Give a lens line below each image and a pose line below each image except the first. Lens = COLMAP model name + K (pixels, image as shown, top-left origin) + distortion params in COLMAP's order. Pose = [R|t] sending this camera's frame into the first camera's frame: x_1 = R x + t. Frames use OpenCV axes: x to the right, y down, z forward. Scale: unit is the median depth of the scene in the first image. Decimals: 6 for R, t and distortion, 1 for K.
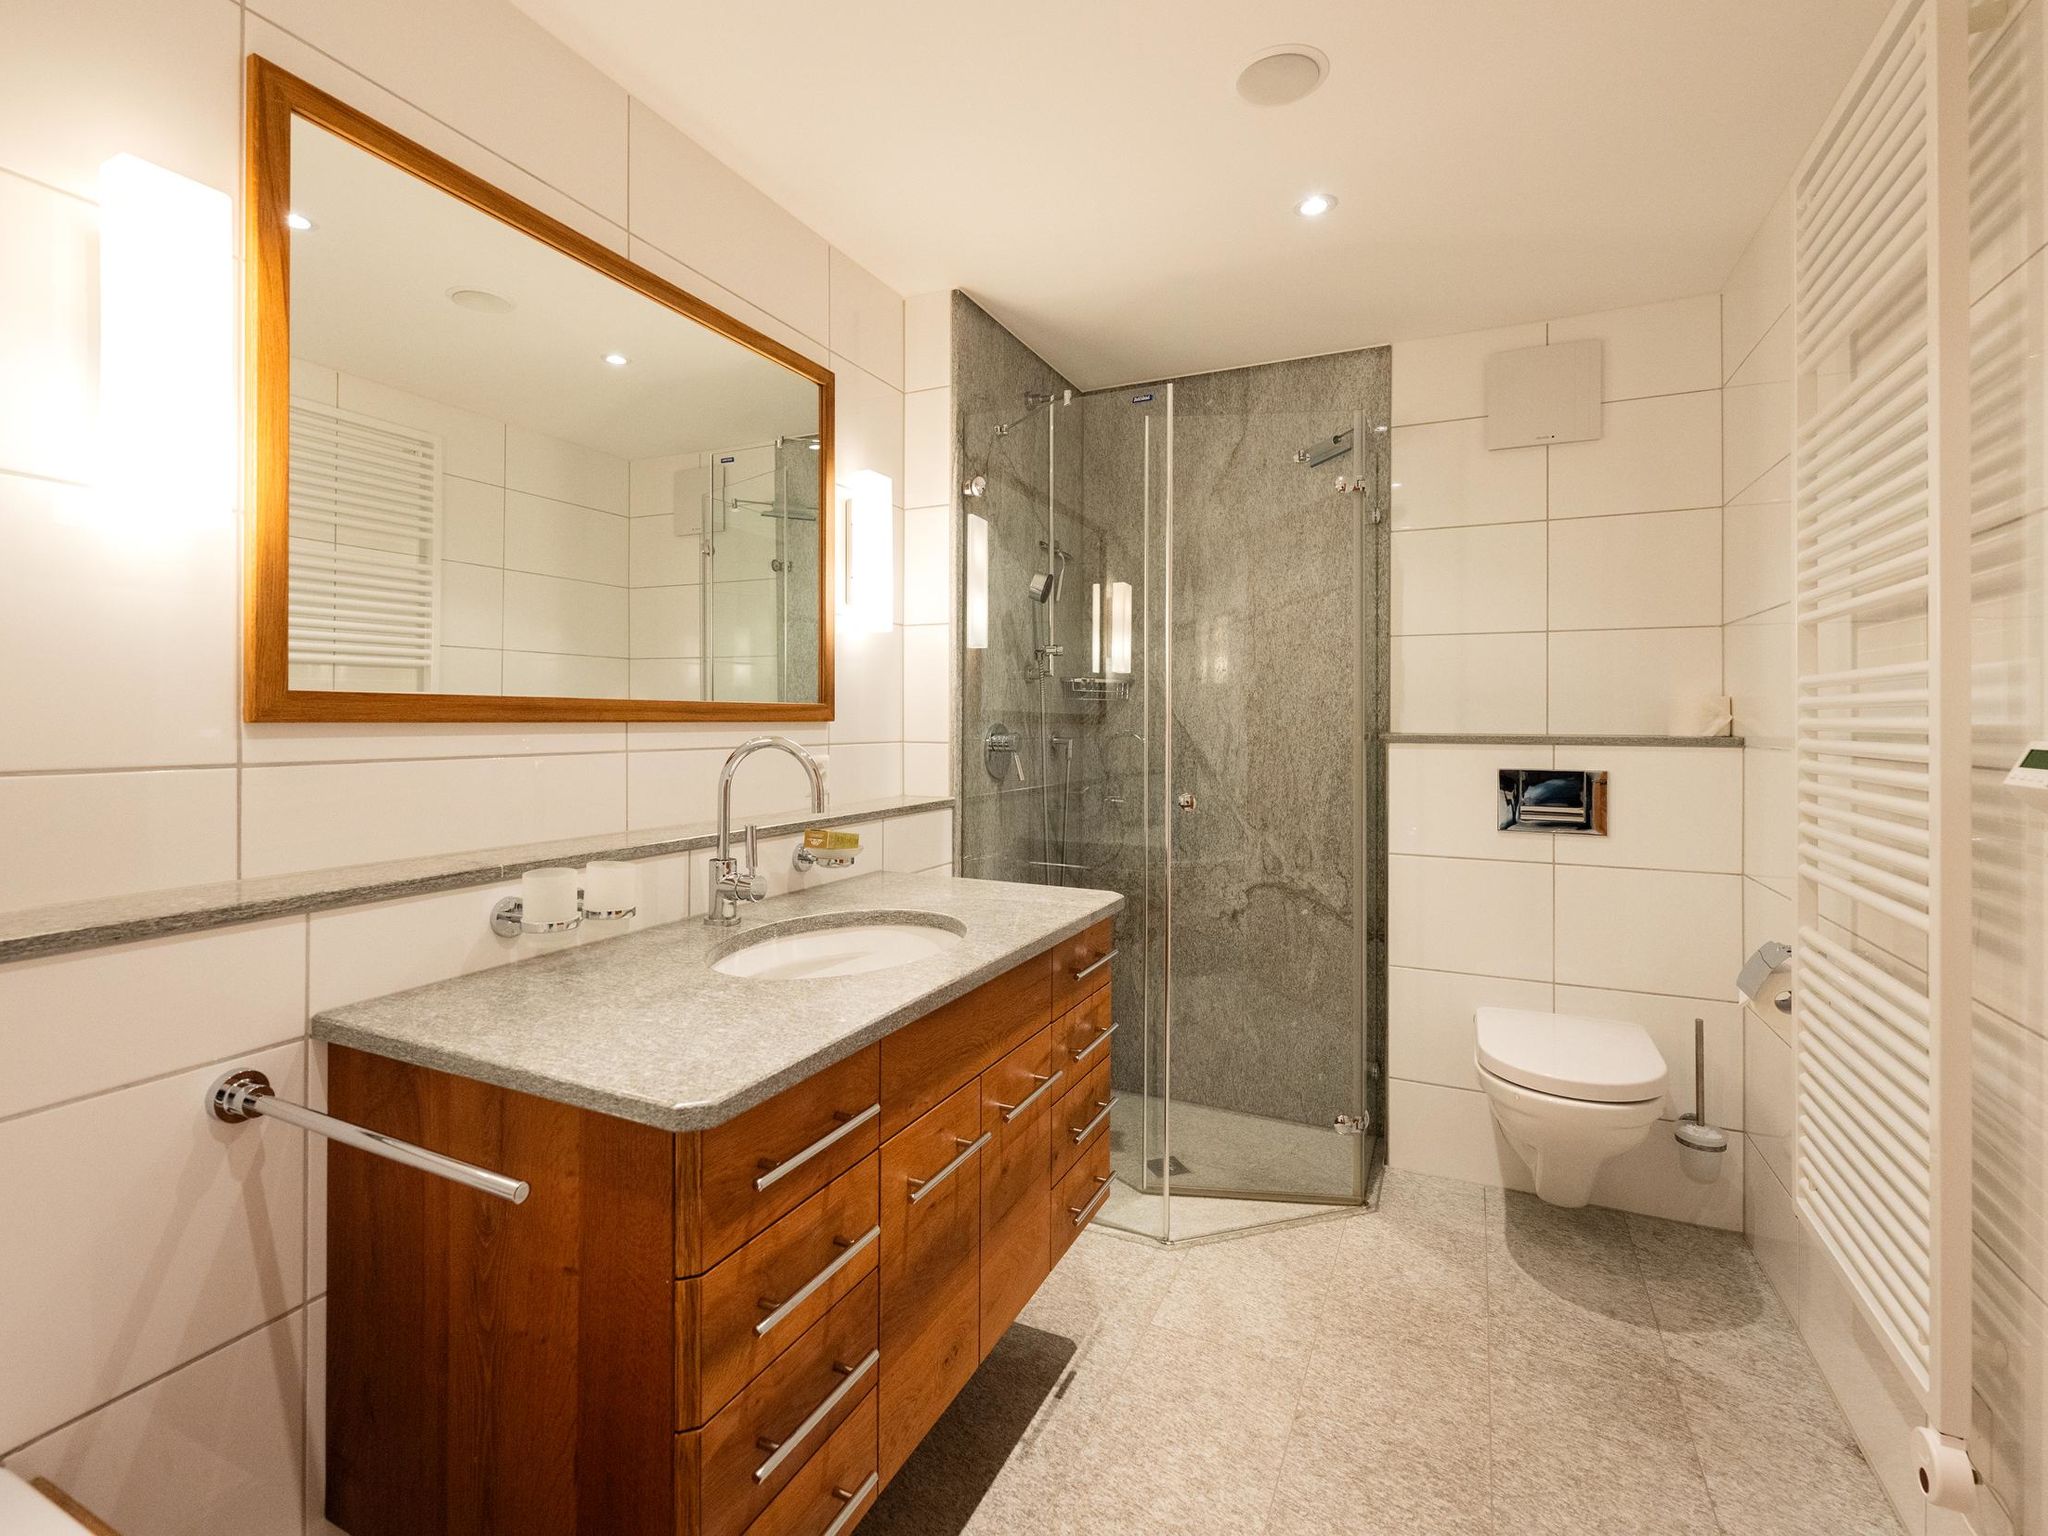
lens RADIAL K [[958.5, 0, 981.7], [0, 958.5, 718.0], [0, 0, 1]] dist [-0.000101, -0.000314]
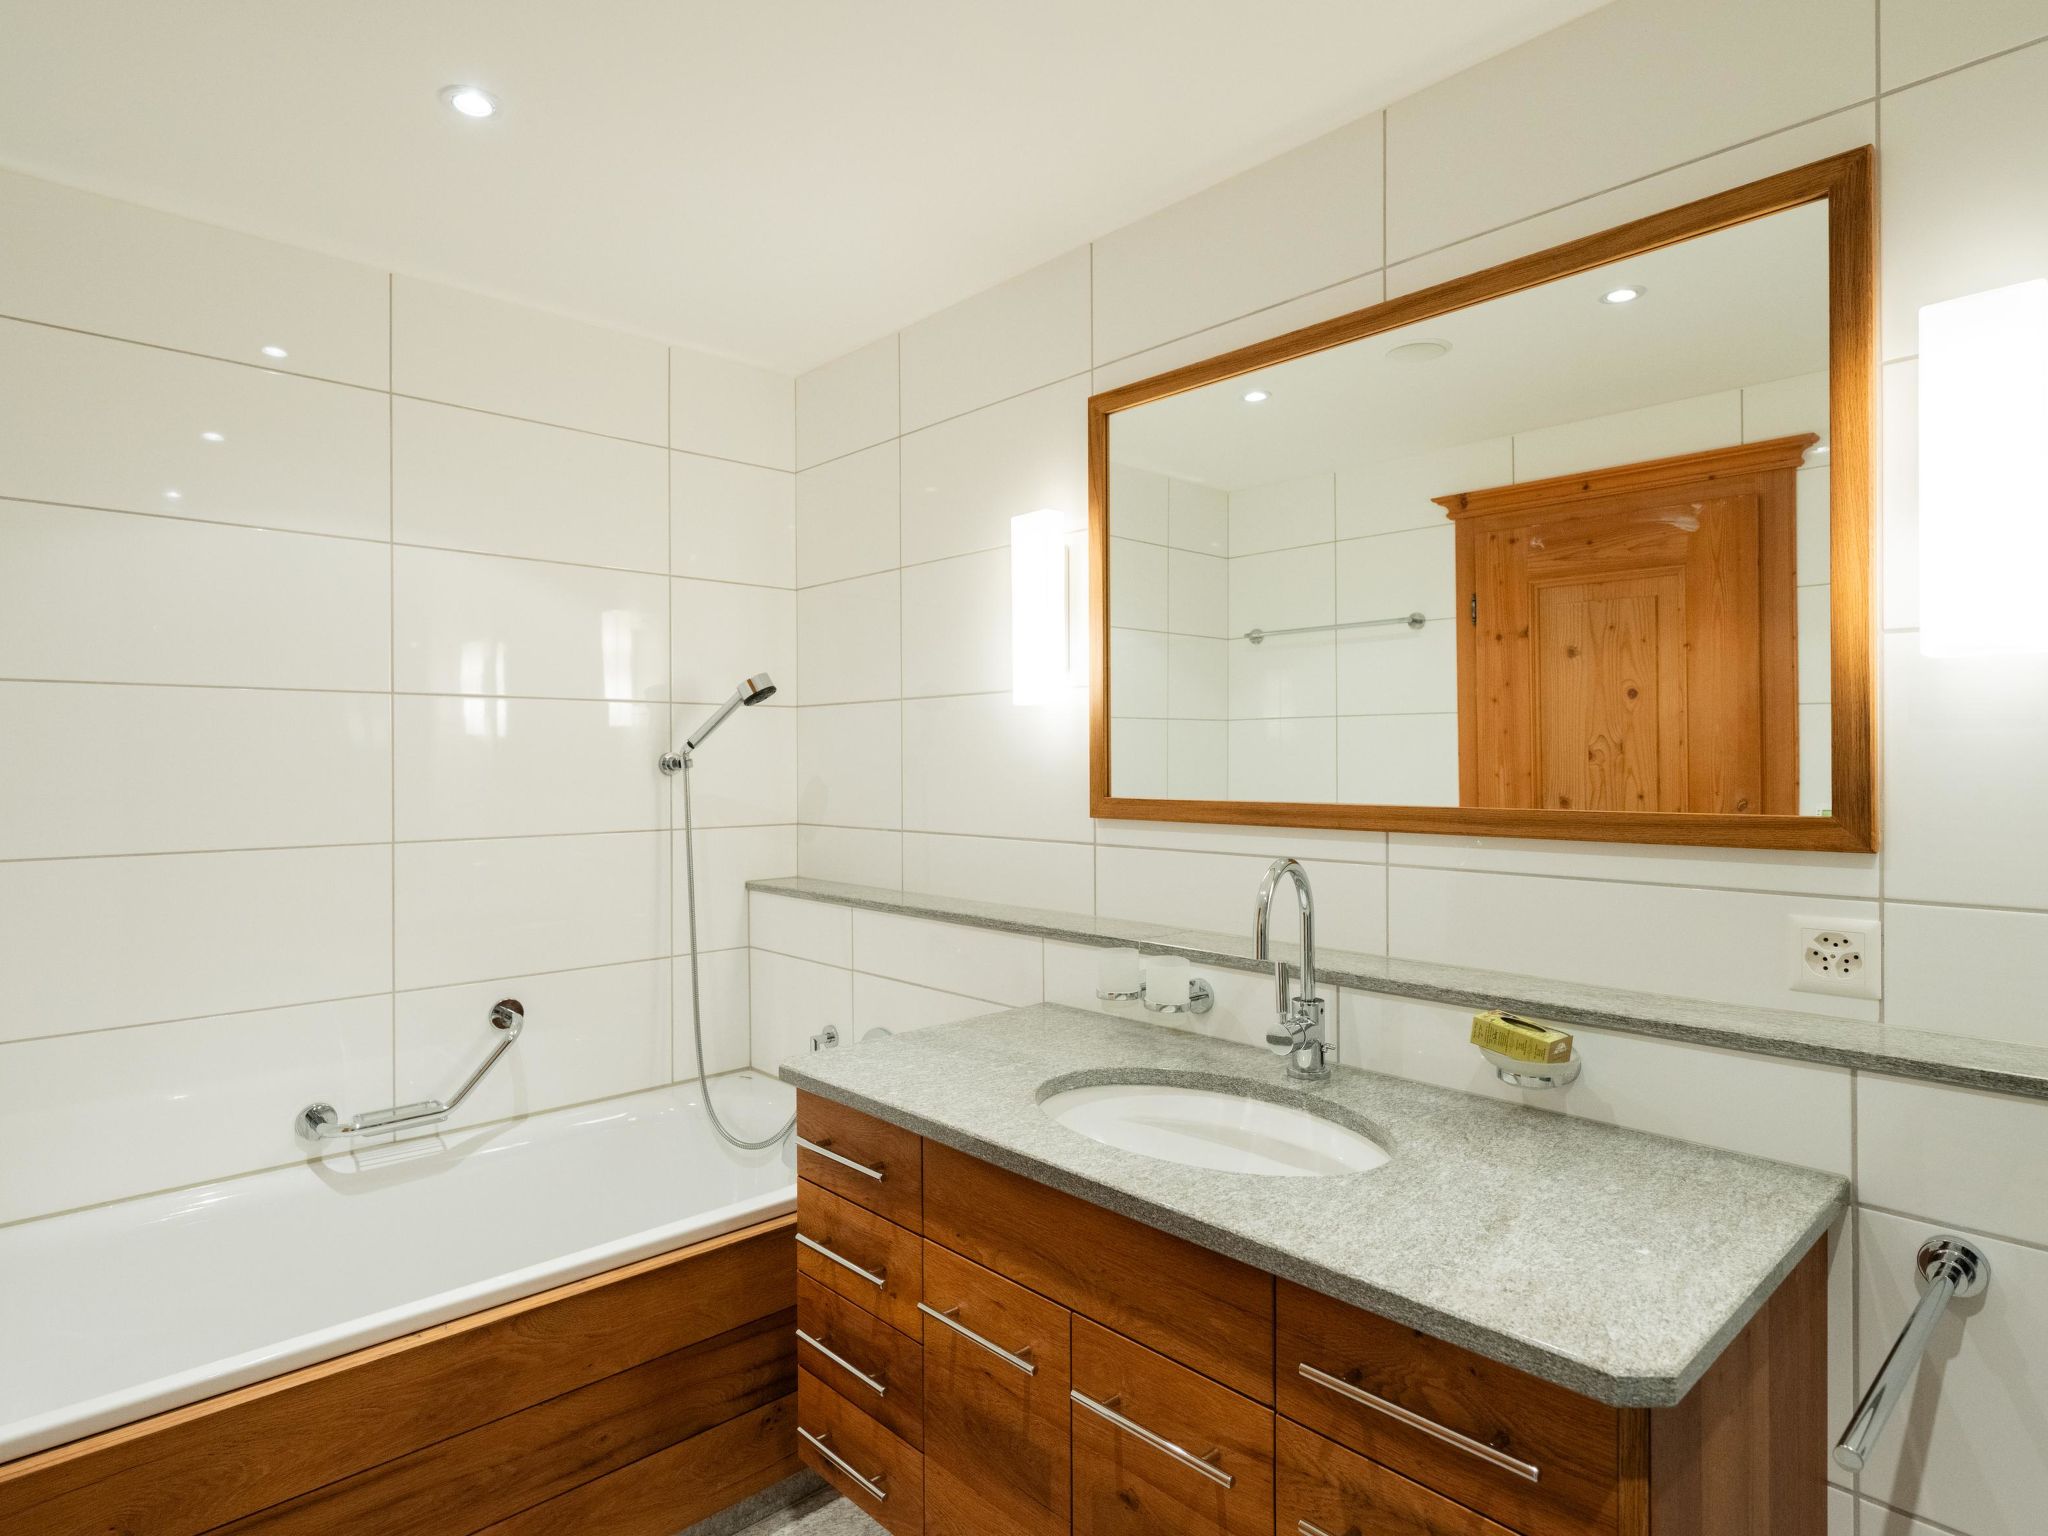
lens RADIAL K [[1133.1, 0, 1024.0], [0, 1133.1, 768.0], [0, 0, 1]] dist [0.004699, 0.000366]
pose [[-0.337632, 0.004157, -0.941269, 0.487702], [0.001456, 0.999991, 0.003894, -0.039646], [0.941277, -0.000056, -0.337635, 0.710504]]
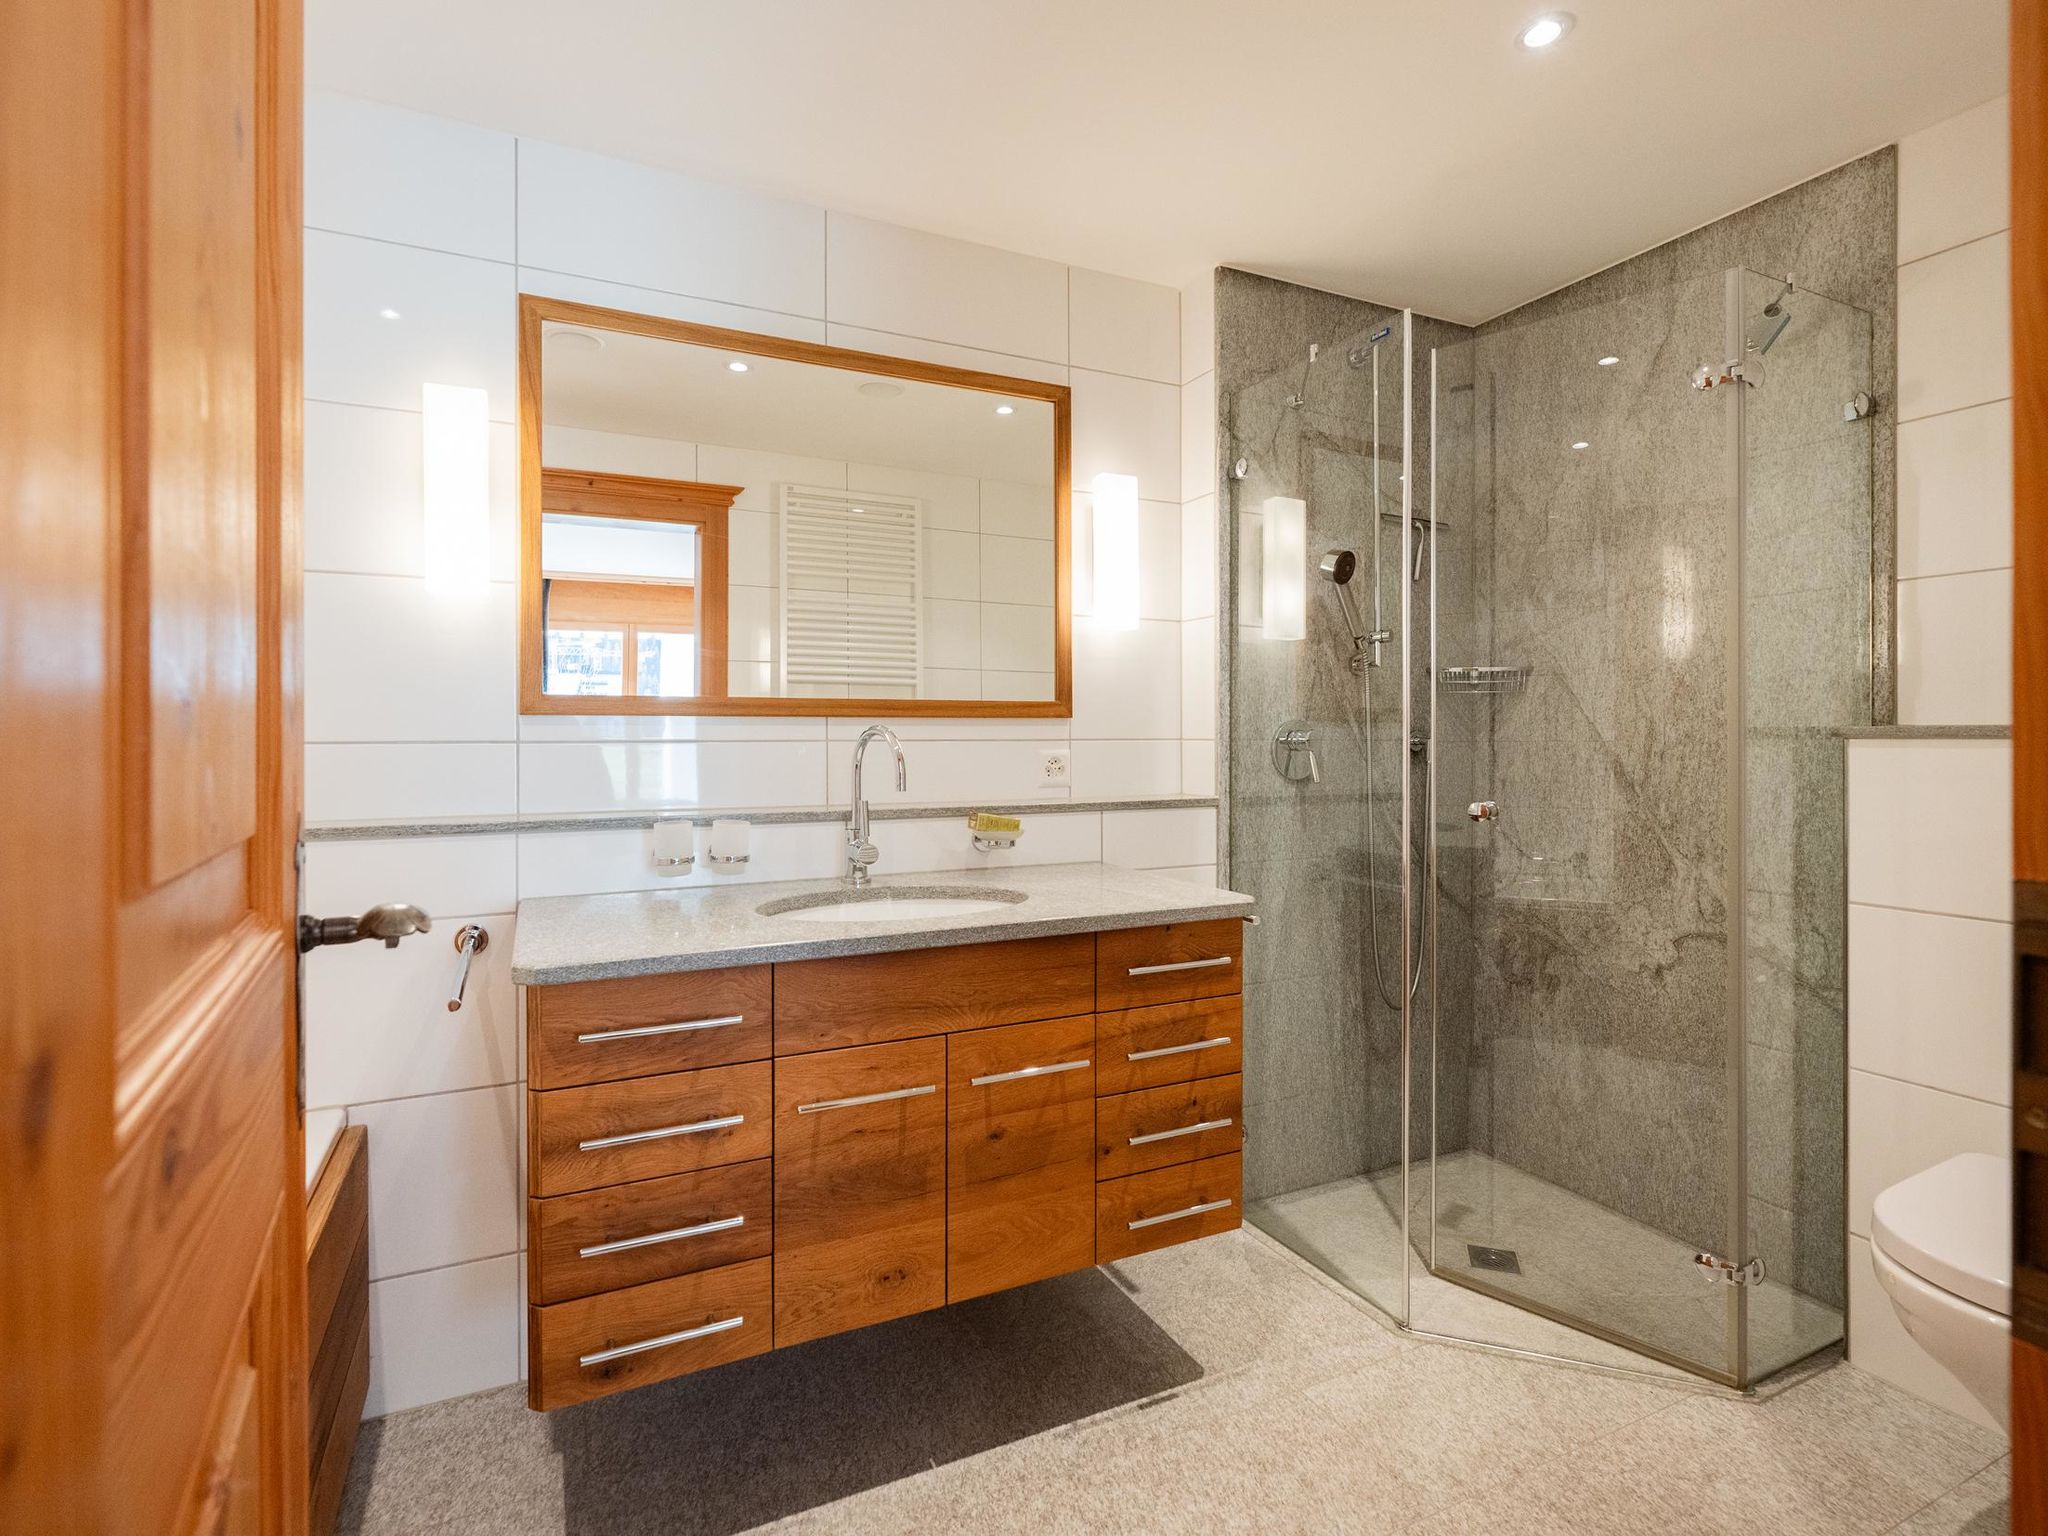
lens RADIAL K [[977.4, 0, 1020.2], [0, 977.4, 737.4], [0, 0, 1]] dist [-0.000315, -0.001055]
pose [[0.791898, -0.006099, -0.610623, 0.409683], [0.006980, 0.999975, -0.000936, 0.023042], [0.610613, -0.003521, 0.791921, 0.103011]]
